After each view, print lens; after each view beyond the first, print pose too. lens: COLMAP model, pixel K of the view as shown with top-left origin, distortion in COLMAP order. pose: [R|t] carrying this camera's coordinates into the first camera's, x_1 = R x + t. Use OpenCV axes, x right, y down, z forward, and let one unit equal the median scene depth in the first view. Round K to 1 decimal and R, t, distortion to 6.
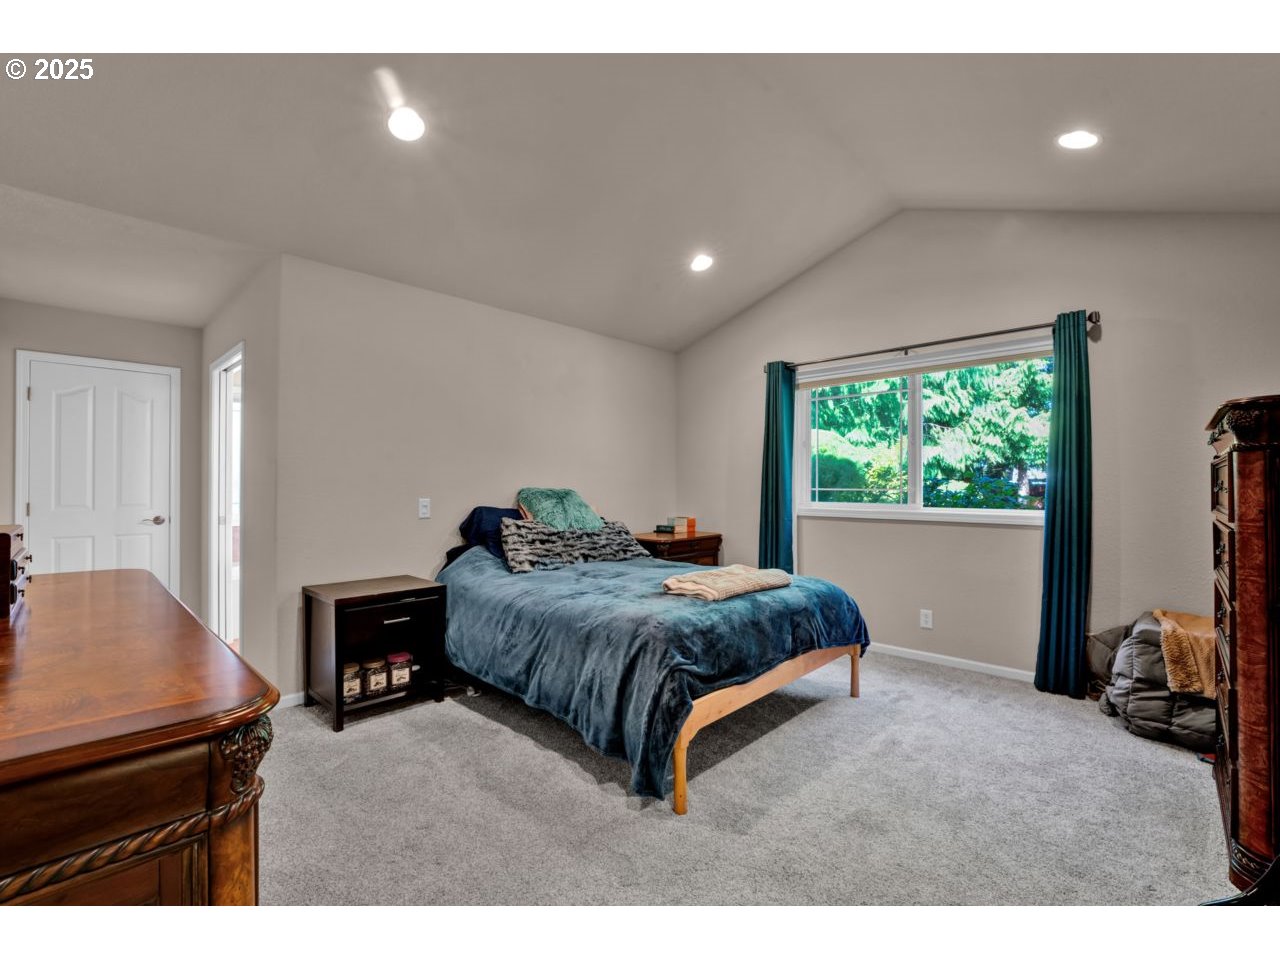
lens RADIAL K [[601.7, 0, 636.4], [0, 601.7, 482.1], [0, 0, 1]] dist [-0.011897, -0.000780]
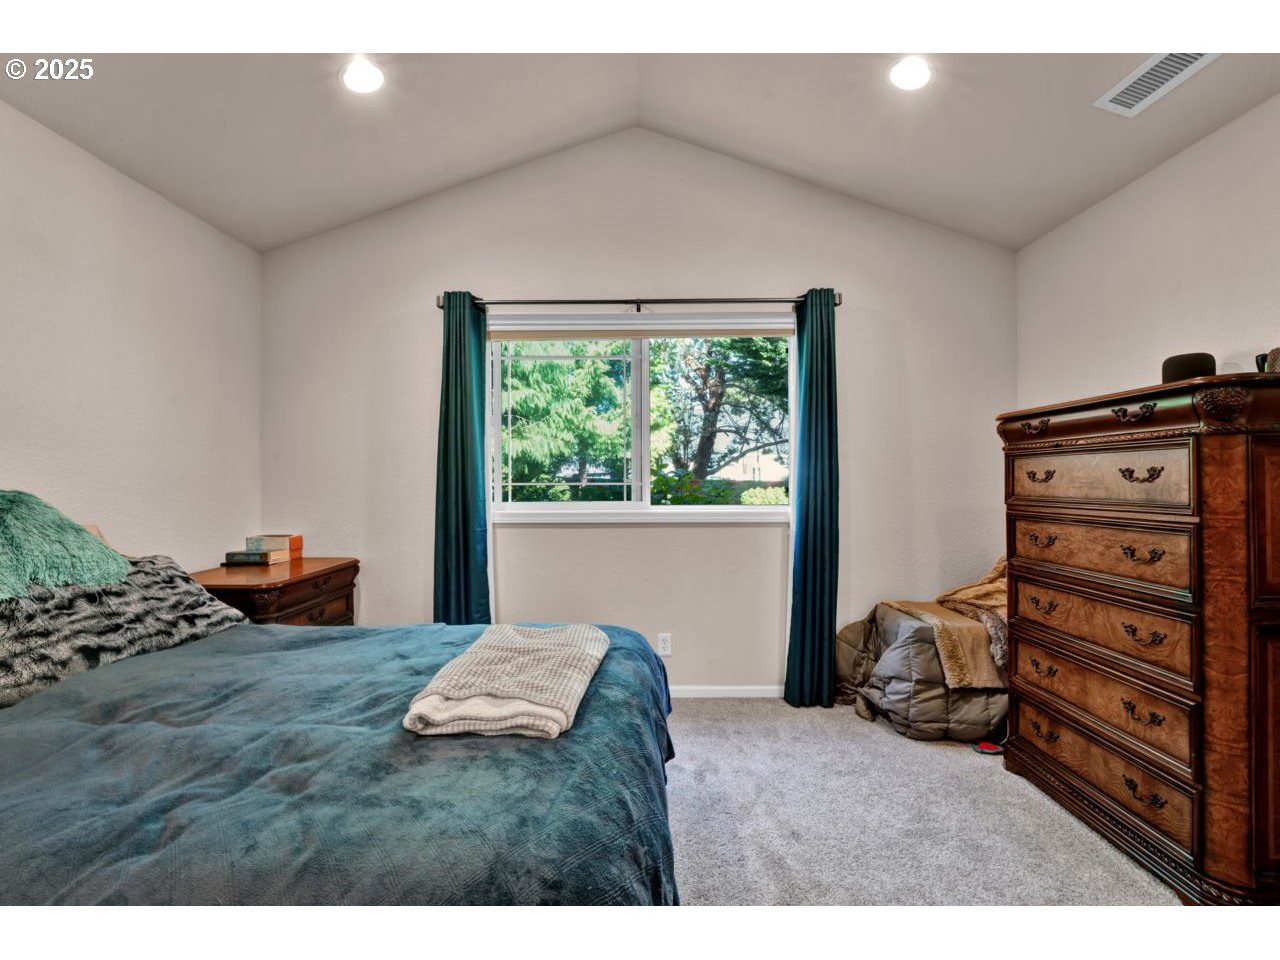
lens RADIAL K [[601.7, 0, 643.7], [0, 601.7, 482.5], [0, 0, 1]] dist [-0.011897, -0.000780]
pose [[0.717673, -0.007579, 0.696339, -0.093651], [0.002320, 0.999961, 0.008493, 0.004369], [-0.696376, -0.004480, 0.717663, 0.436725]]
